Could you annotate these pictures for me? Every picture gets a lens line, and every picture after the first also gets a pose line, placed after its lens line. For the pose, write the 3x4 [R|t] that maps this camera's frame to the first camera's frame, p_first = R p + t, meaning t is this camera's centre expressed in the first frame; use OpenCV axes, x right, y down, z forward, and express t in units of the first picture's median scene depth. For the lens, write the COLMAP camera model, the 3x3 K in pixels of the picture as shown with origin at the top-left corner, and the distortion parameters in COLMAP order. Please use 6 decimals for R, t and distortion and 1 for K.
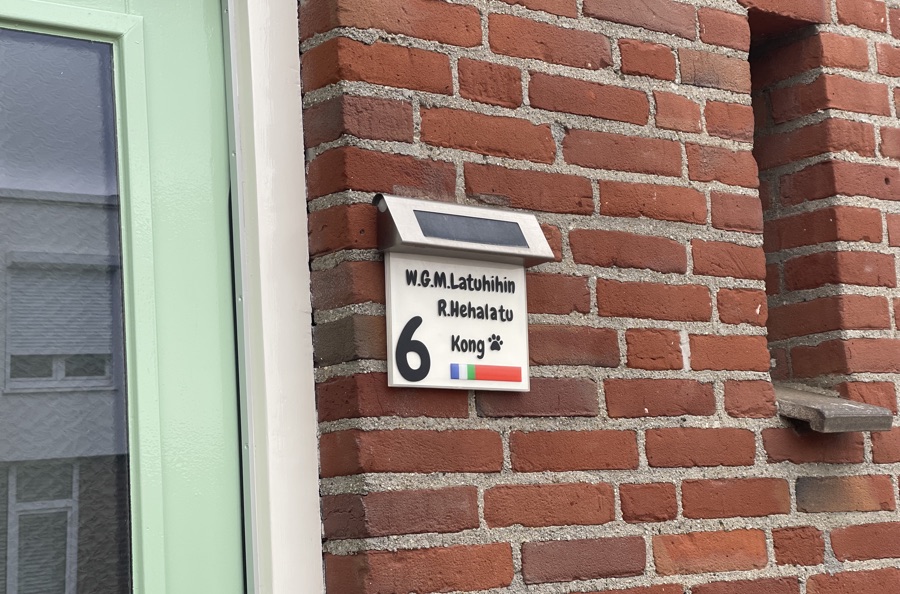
lens RADIAL K [[1722.5, 0, 450.6], [0, 1722.5, 296.5], [0, 0, 1]] dist [0.014350, 0.000000]
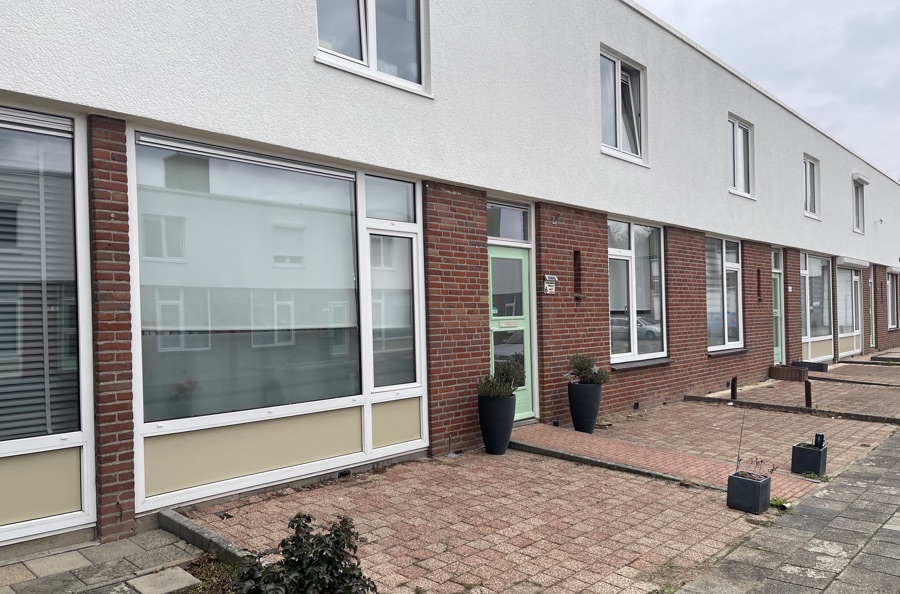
lens RADIAL K [[673.3, 0, 448.4], [0, 673.3, 298.9], [0, 0, 1]] dist [0.008407, 0.000552]
pose [[0.988285, 0.032039, 0.149219, -1.092442], [-0.047760, 0.993535, 0.102996, -0.274699], [-0.144955, -0.108916, 0.983425, -2.626068]]
